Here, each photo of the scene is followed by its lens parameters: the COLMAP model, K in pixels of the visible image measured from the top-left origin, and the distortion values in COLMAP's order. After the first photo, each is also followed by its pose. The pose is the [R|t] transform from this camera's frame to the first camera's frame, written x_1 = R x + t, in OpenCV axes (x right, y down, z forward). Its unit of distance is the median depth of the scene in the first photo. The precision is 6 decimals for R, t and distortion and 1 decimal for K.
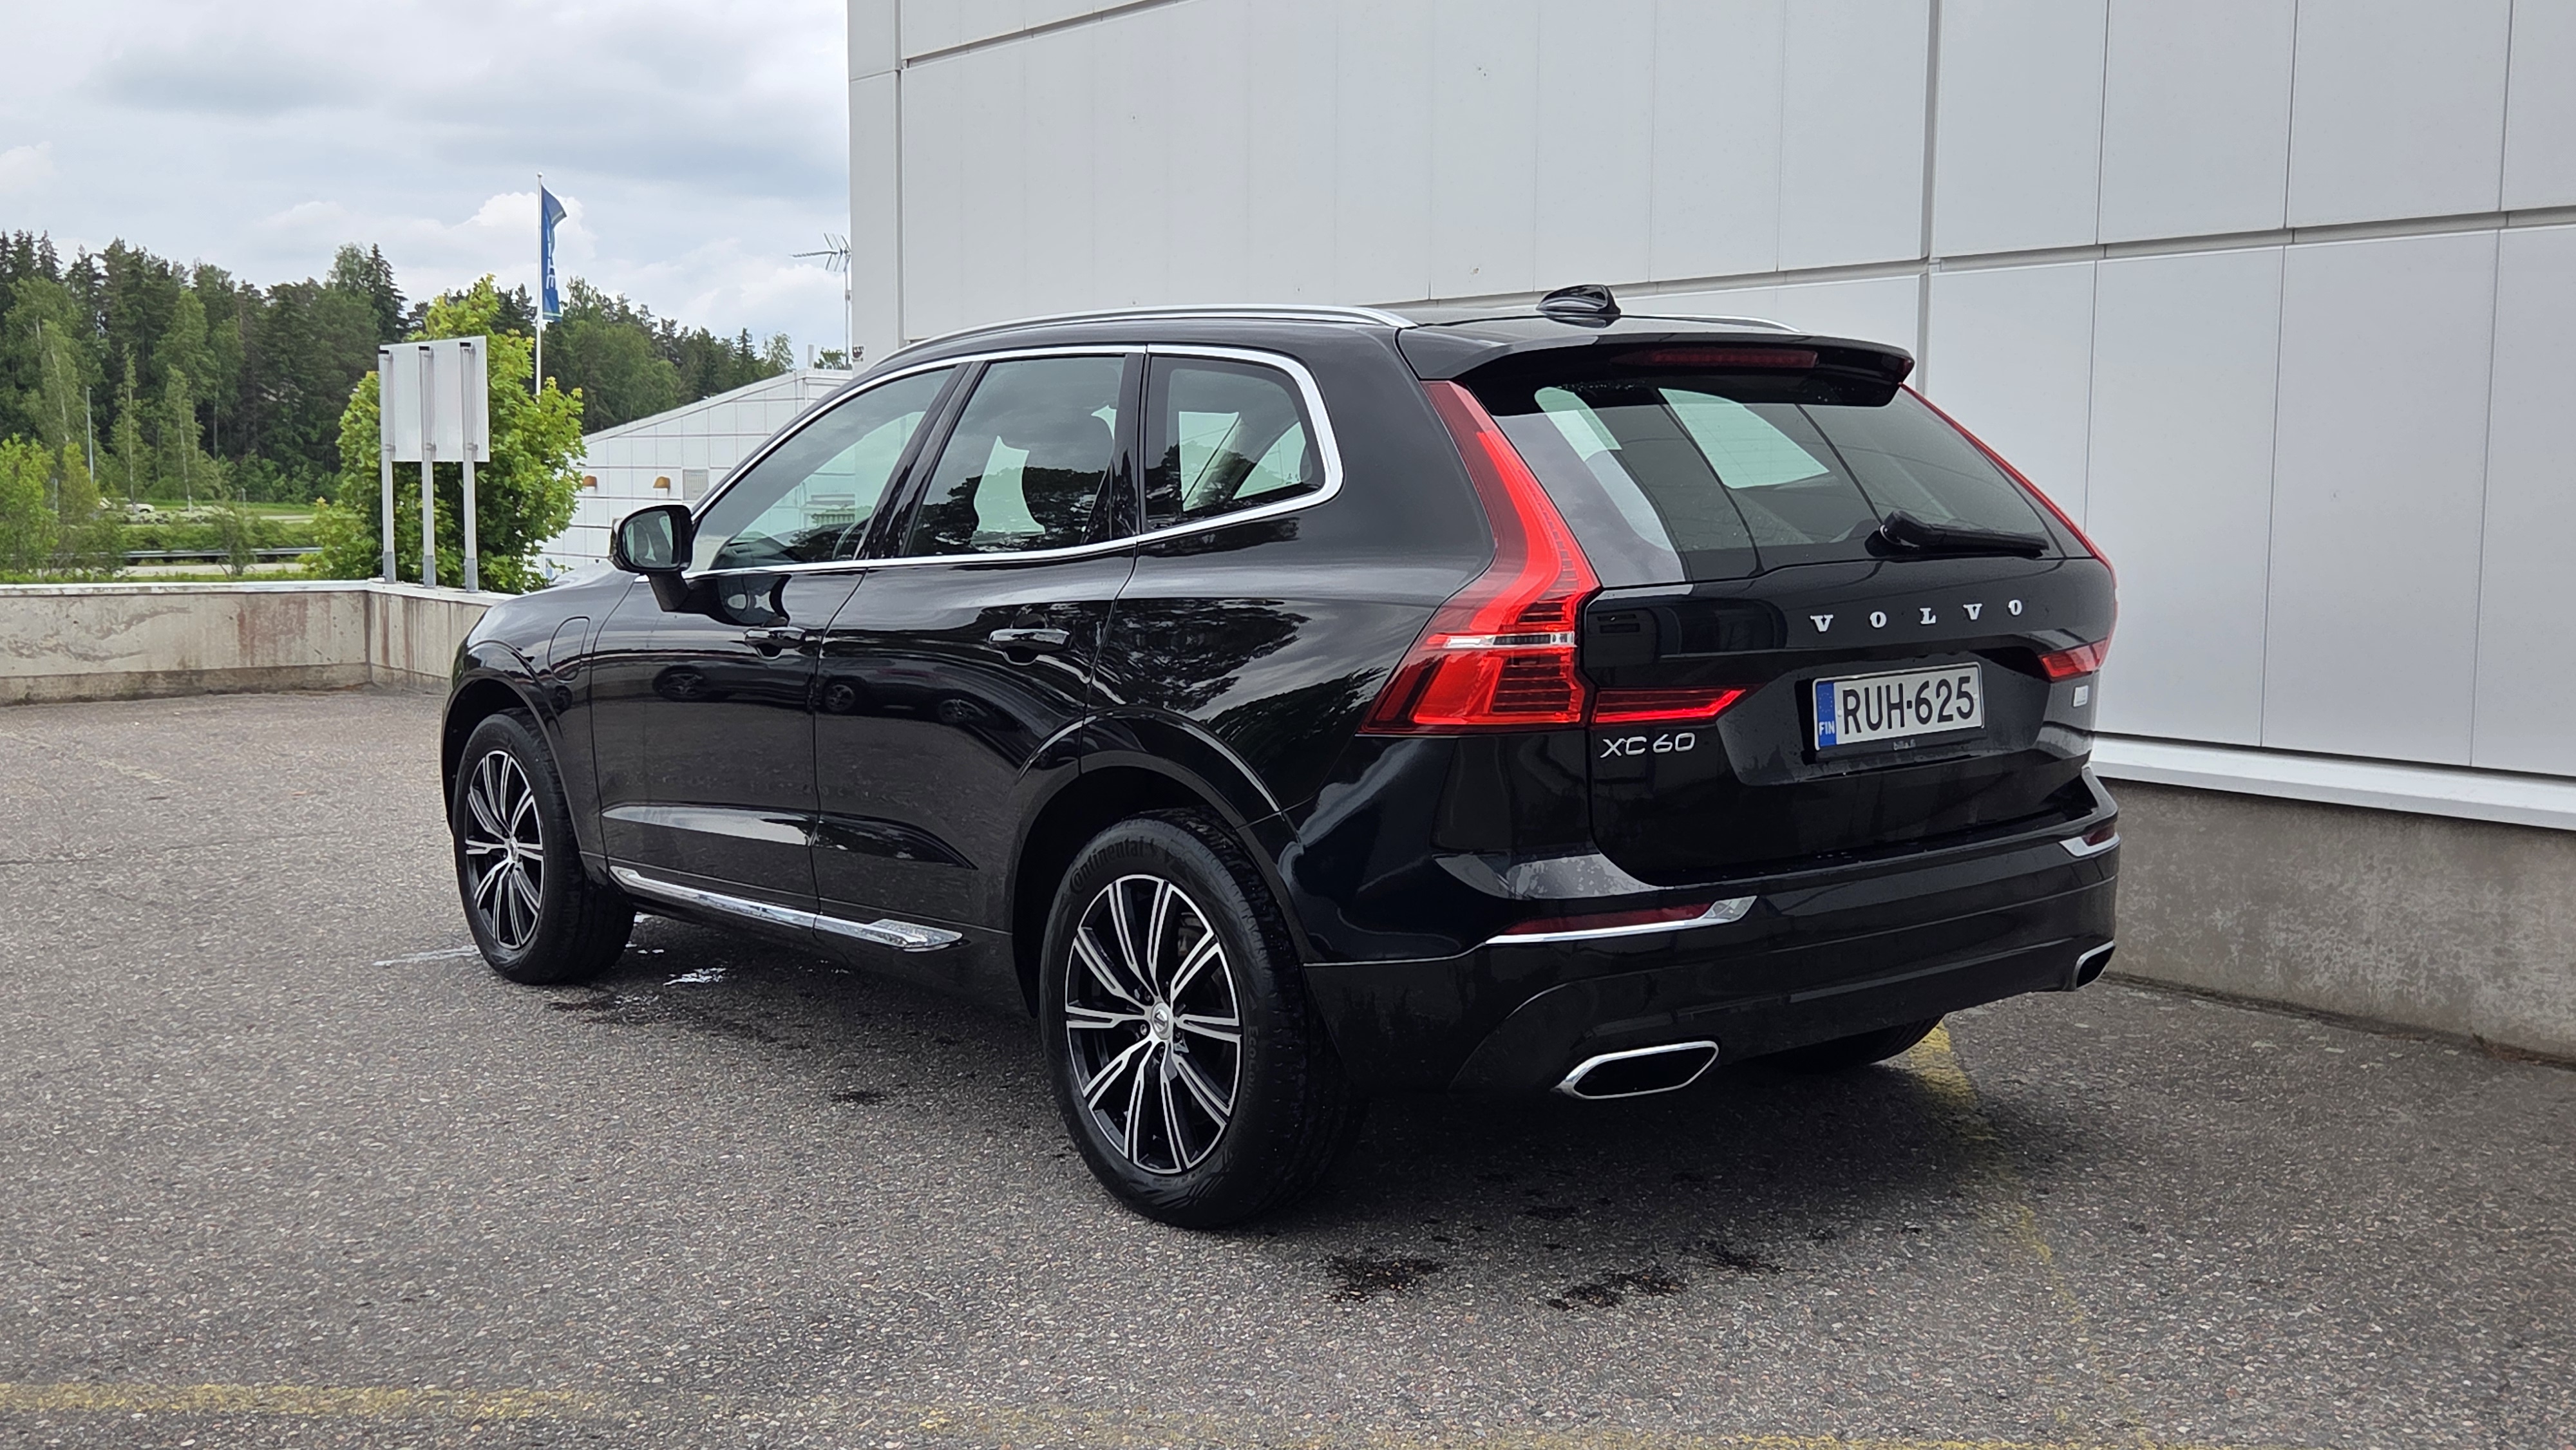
lens RADIAL K [[2440.0, 0, 1288.0], [0, 2440.0, 725.0], [0, 0, 1]] dist [0.080273, -0.029012]
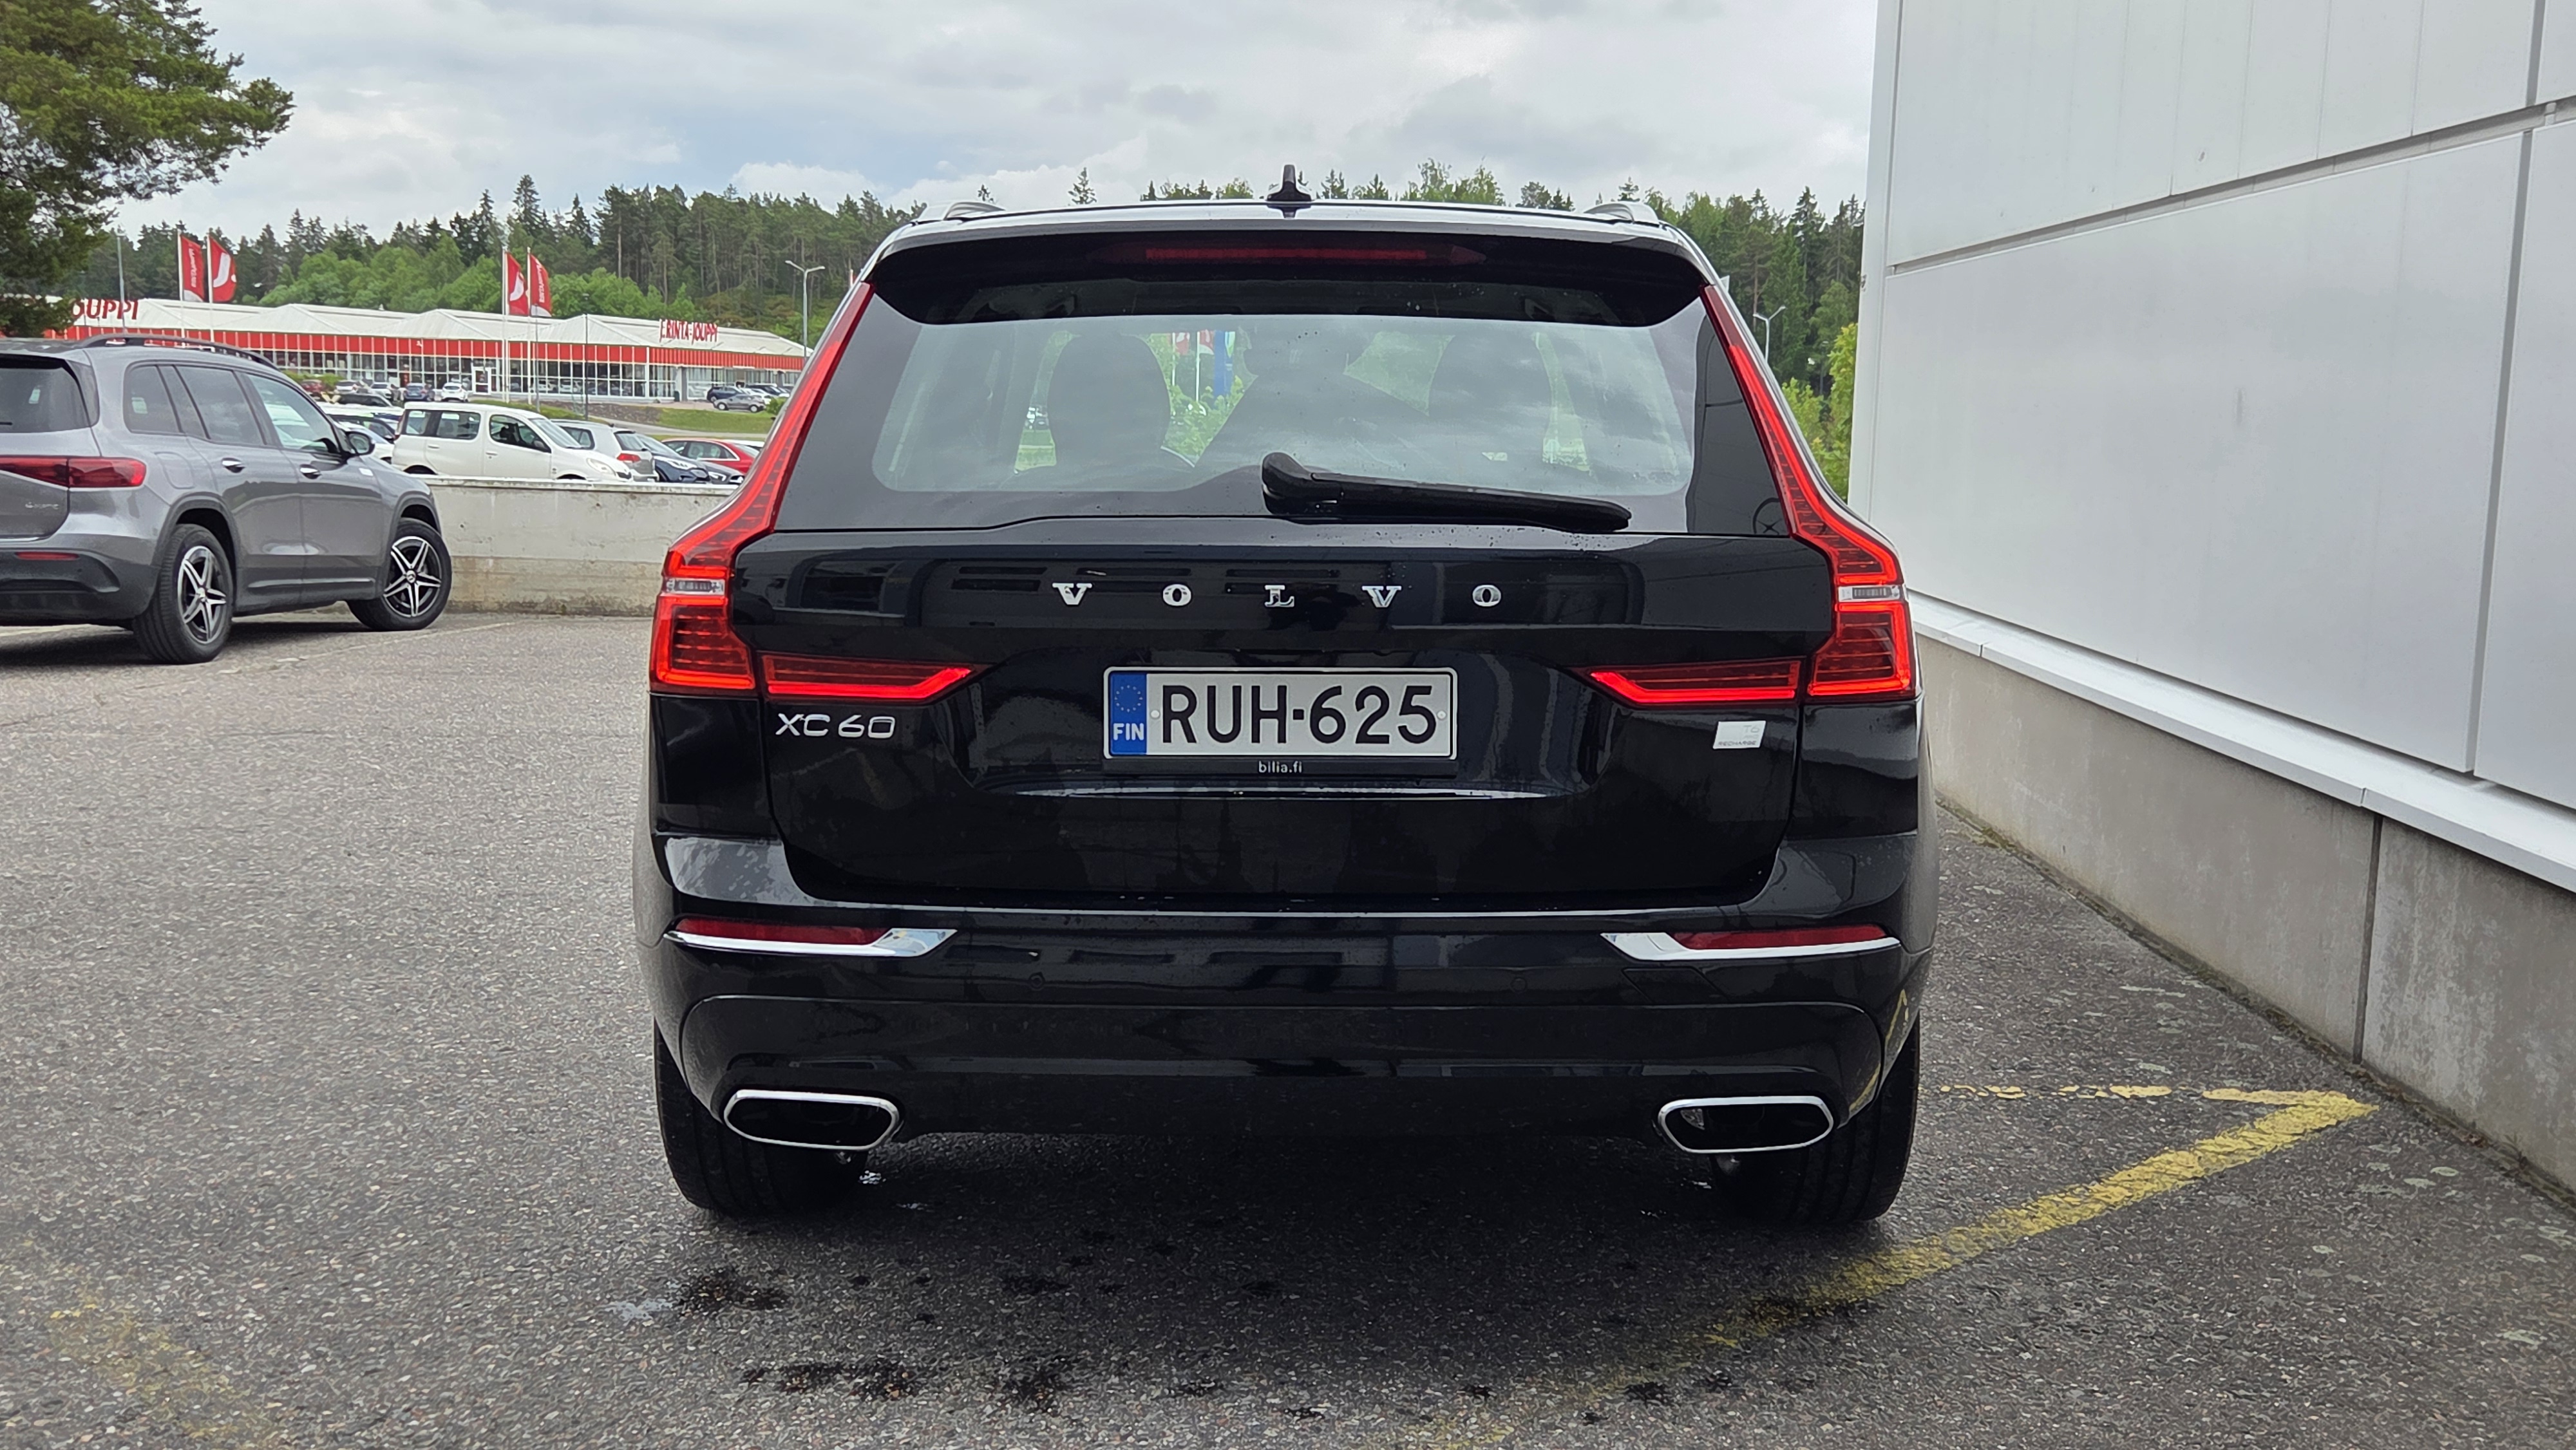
lens RADIAL K [[2440.0, 0, 1288.0], [0, 2440.0, 725.0], [0, 0, 1]] dist [0.080273, -0.029012]
pose [[0.782192, 0.095454, -0.615682, 0.713932], [-0.083506, 0.995340, 0.048225, -0.041041], [0.617416, 0.013693, 0.786518, 0.417128]]
